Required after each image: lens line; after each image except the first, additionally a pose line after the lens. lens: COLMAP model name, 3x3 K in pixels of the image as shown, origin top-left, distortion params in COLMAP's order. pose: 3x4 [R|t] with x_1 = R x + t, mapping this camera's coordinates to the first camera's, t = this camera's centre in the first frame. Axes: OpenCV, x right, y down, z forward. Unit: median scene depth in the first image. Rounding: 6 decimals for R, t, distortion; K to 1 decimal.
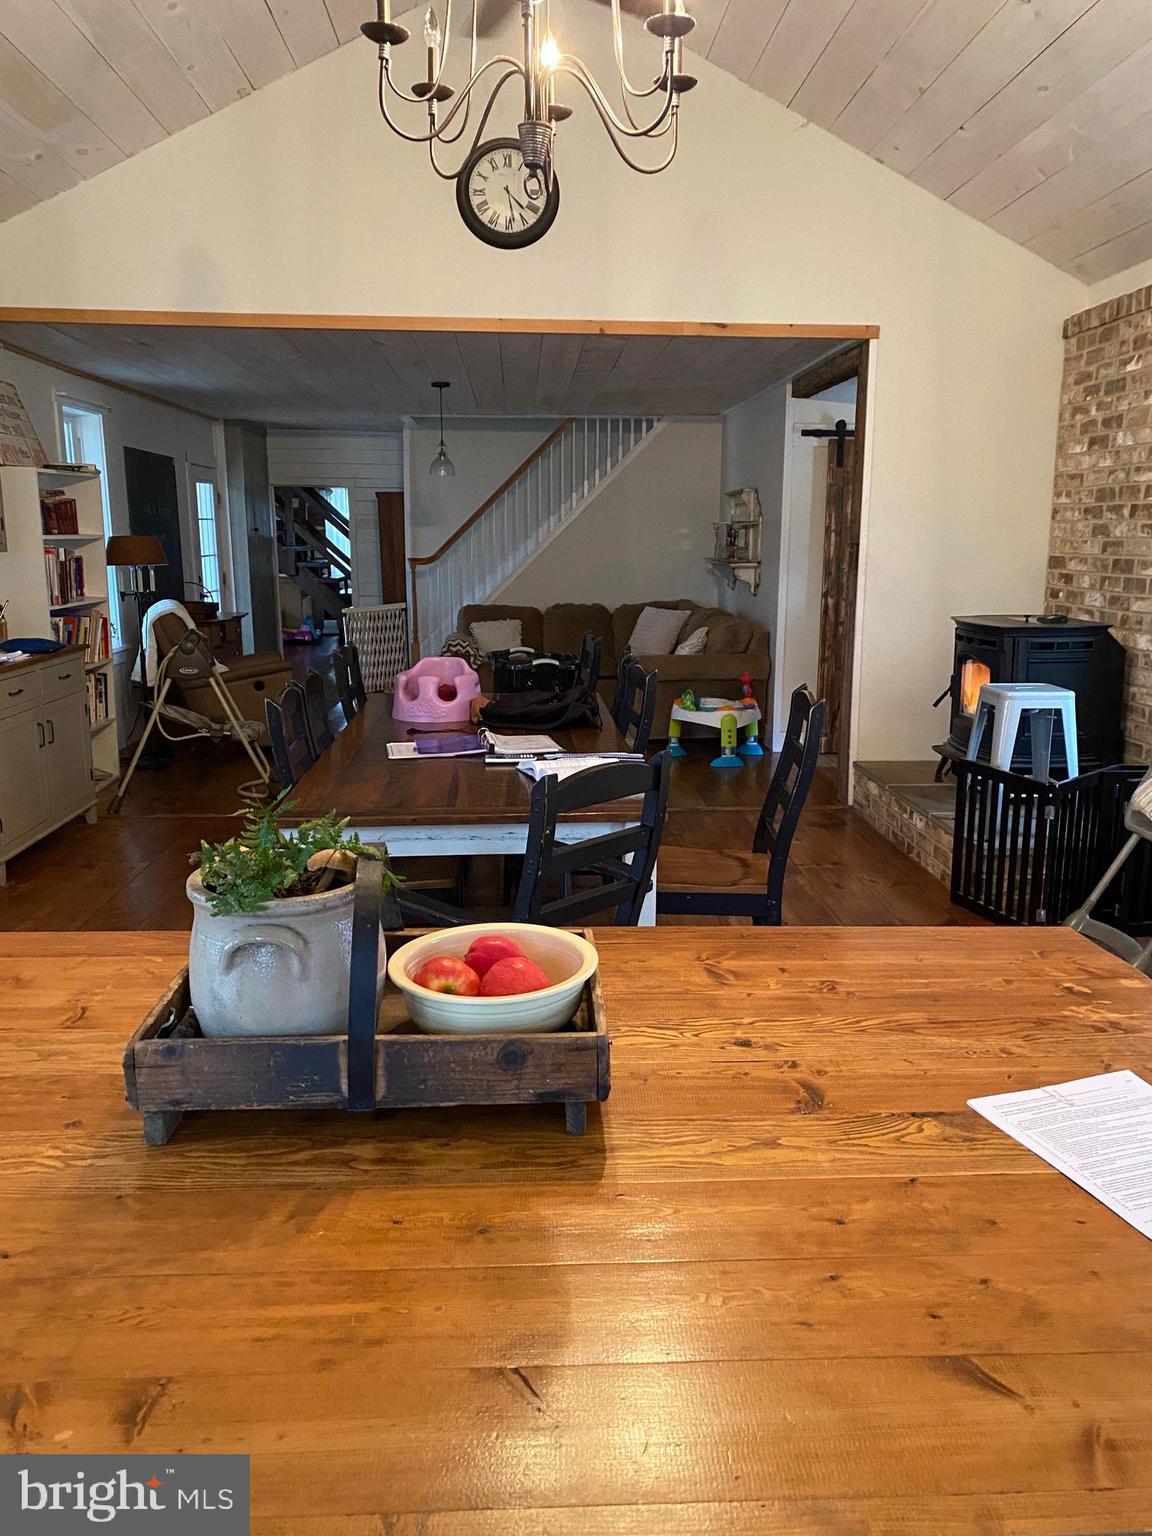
lens RADIAL K [[1217.8, 0, 576.0], [0, 1217.8, 768.0], [0, 0, 1]] dist [0.046773, -0.087554]
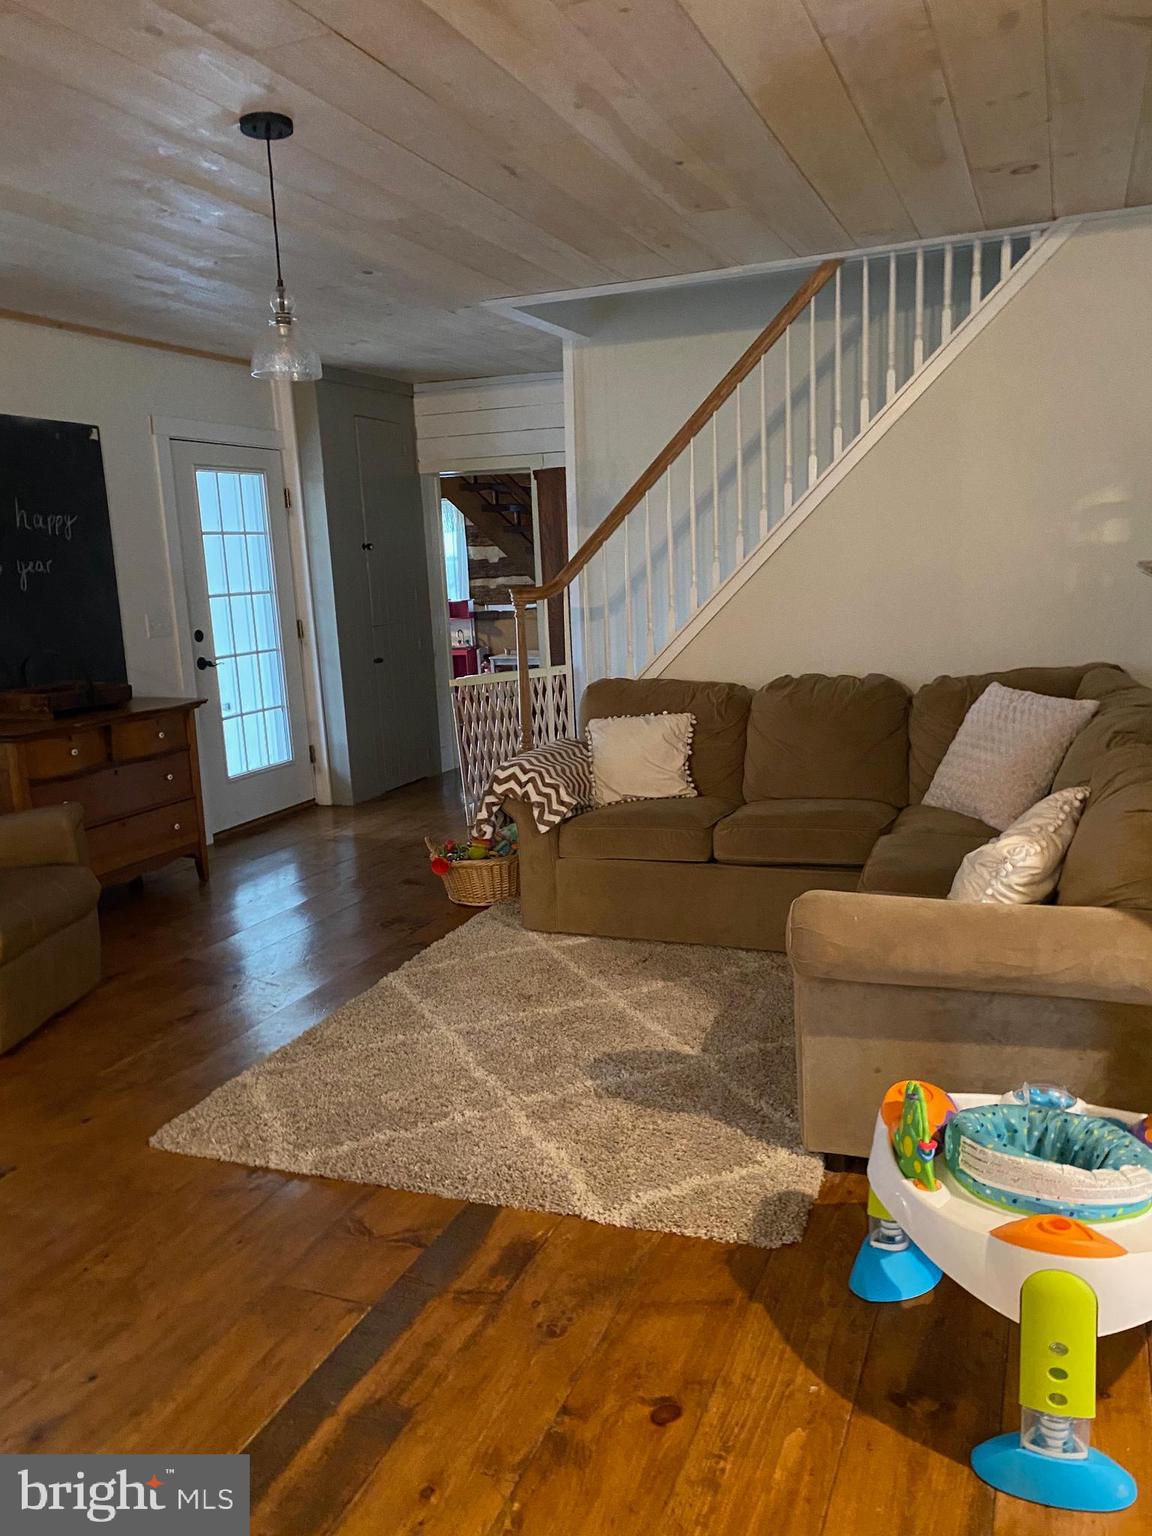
lens RADIAL K [[1158.1, 0, 575.2], [0, 1158.1, 761.3], [0, 0, 1]] dist [0.041636, 0.000220]
pose [[0.904579, 0.029205, -0.425304, 0.098565], [-0.030107, 0.999536, 0.004602, -0.102205], [0.425241, 0.008642, 0.905039, 0.571520]]
